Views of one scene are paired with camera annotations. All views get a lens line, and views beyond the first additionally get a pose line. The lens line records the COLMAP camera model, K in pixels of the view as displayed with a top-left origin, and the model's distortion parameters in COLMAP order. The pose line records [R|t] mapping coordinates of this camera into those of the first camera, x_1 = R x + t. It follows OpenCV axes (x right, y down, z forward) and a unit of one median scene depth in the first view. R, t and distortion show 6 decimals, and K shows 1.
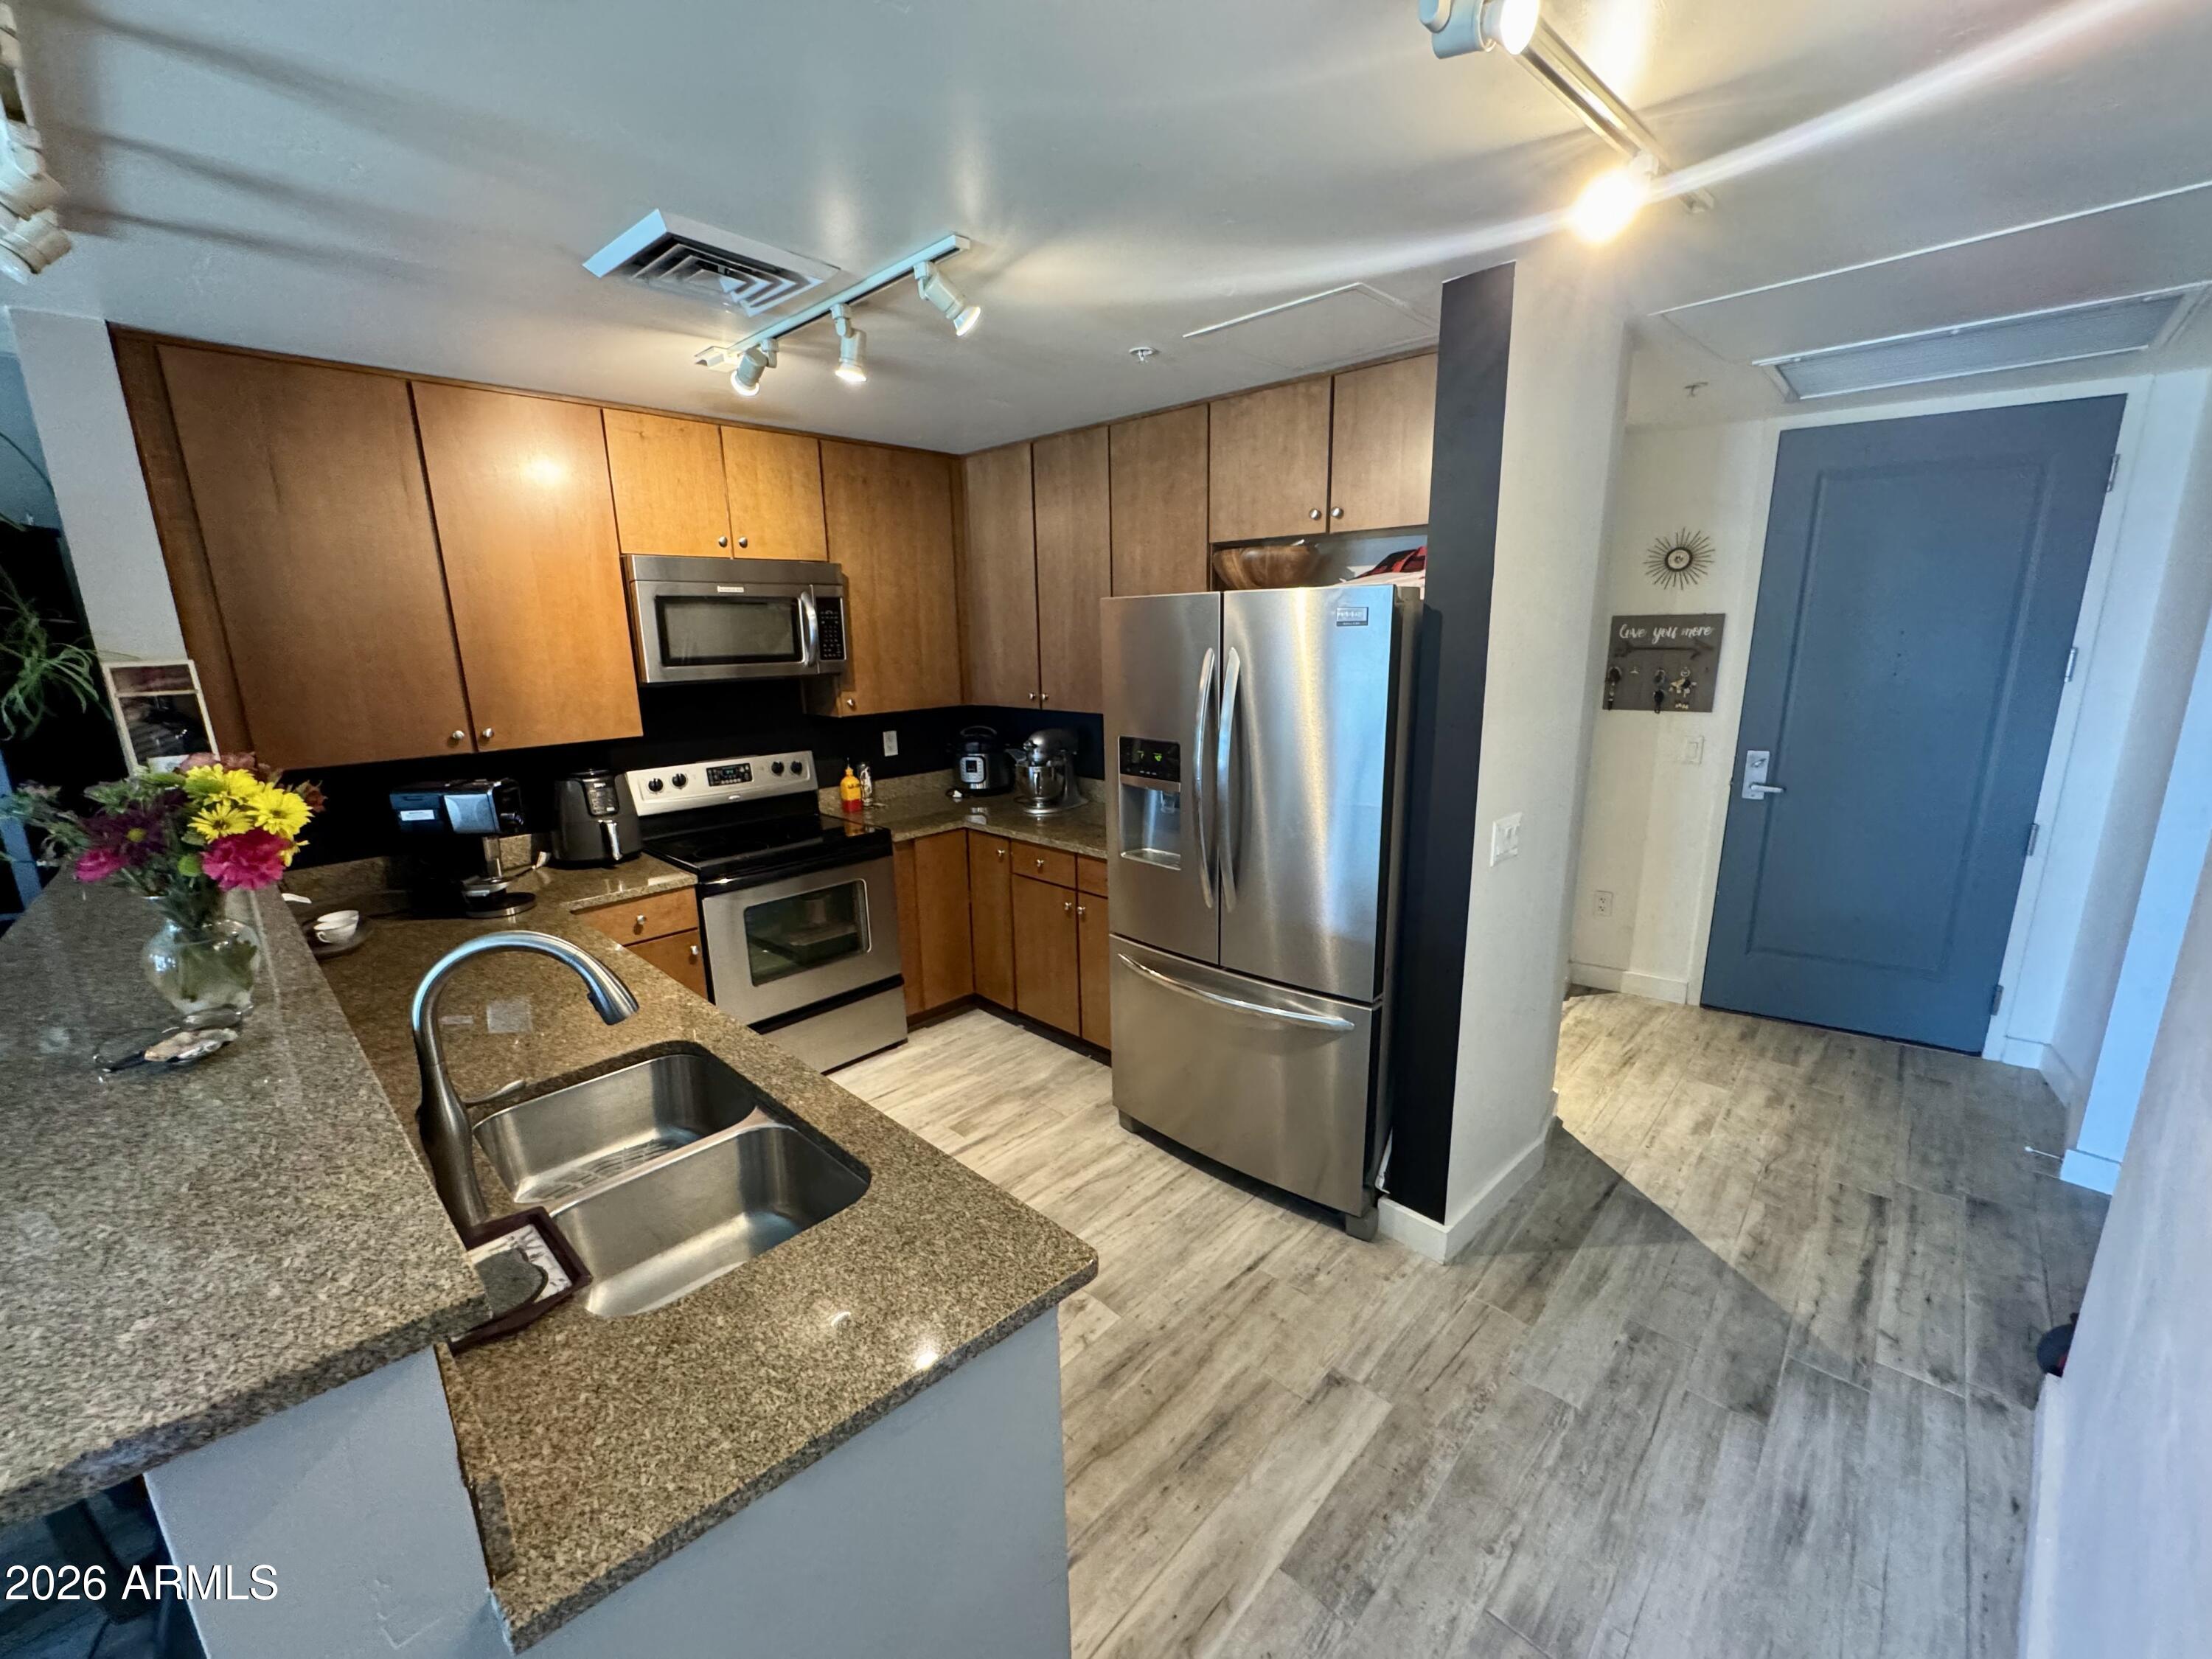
lens RADIAL K [[885.8, 0, 1107.1], [0, 885.8, 826.1], [0, 0, 1]] dist [-0.003677, 0.000591]
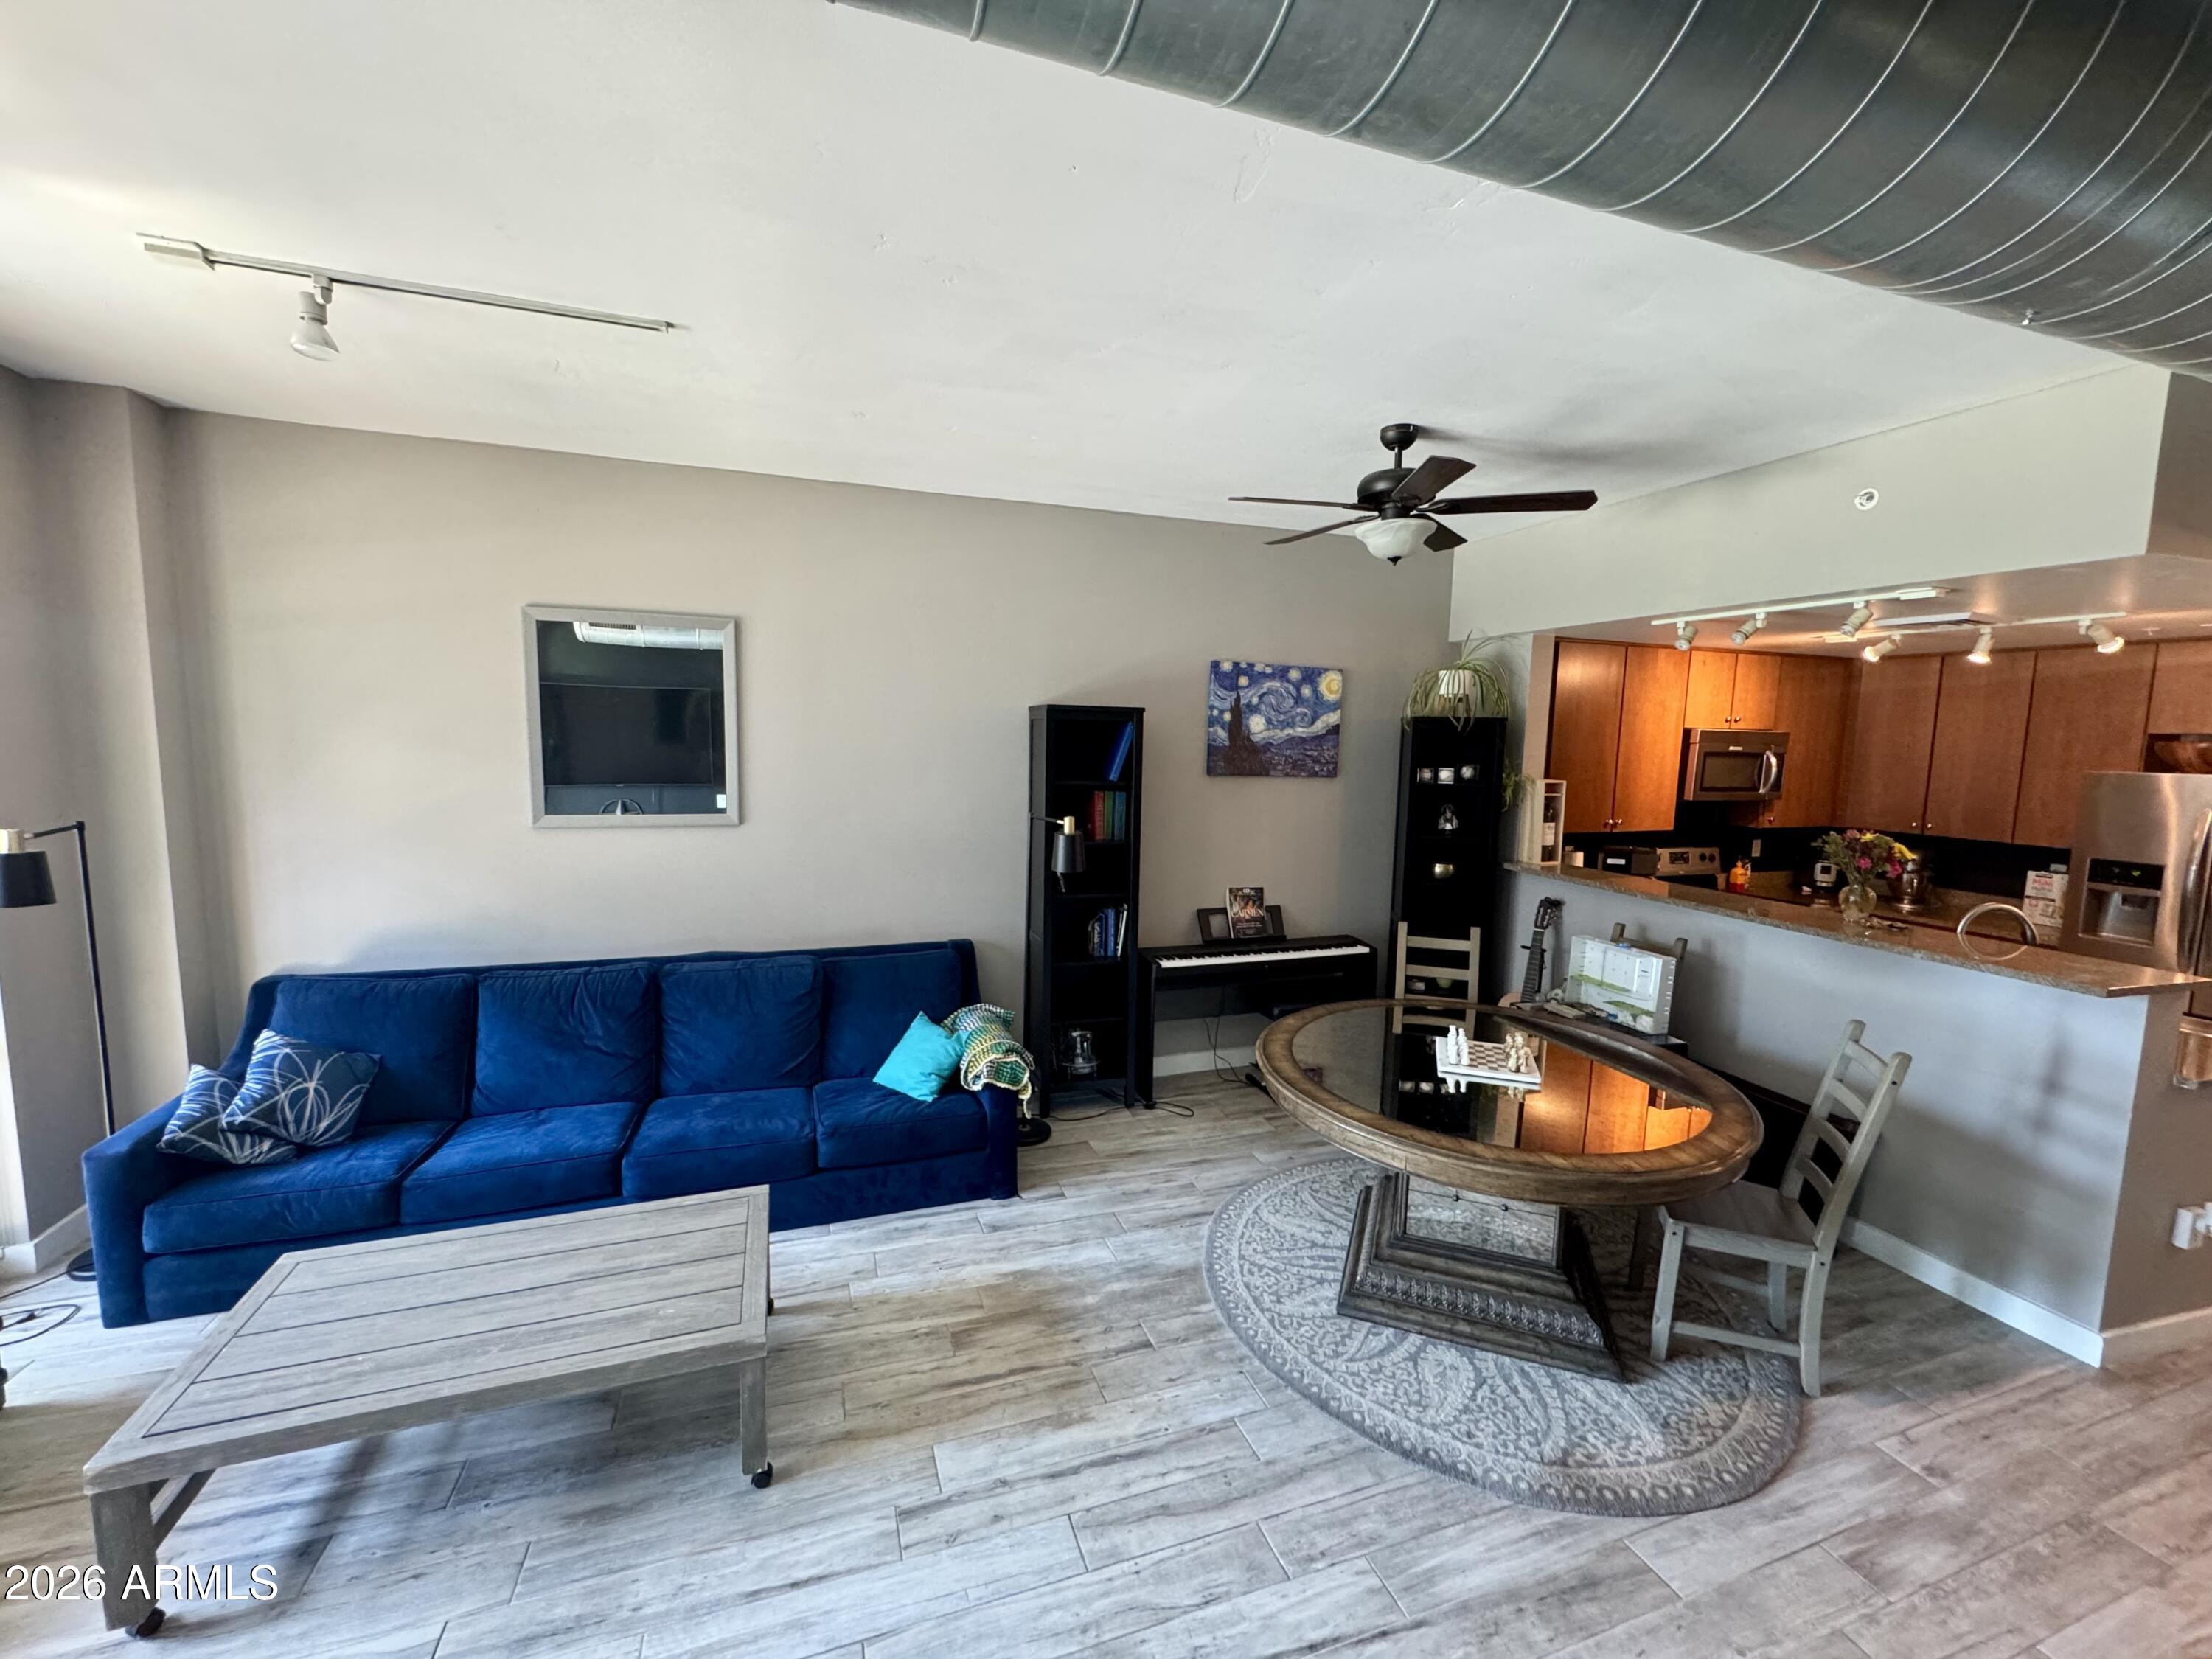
lens RADIAL K [[885.8, 0, 1105.7], [0, 885.8, 827.6], [0, 0, 1]] dist [-0.003677, 0.000591]
pose [[0.887656, 0.085595, -0.452483, -0.752876], [-0.137191, 0.987111, -0.082404, 0.193285], [0.439598, 0.135223, 0.887957, -1.048014]]
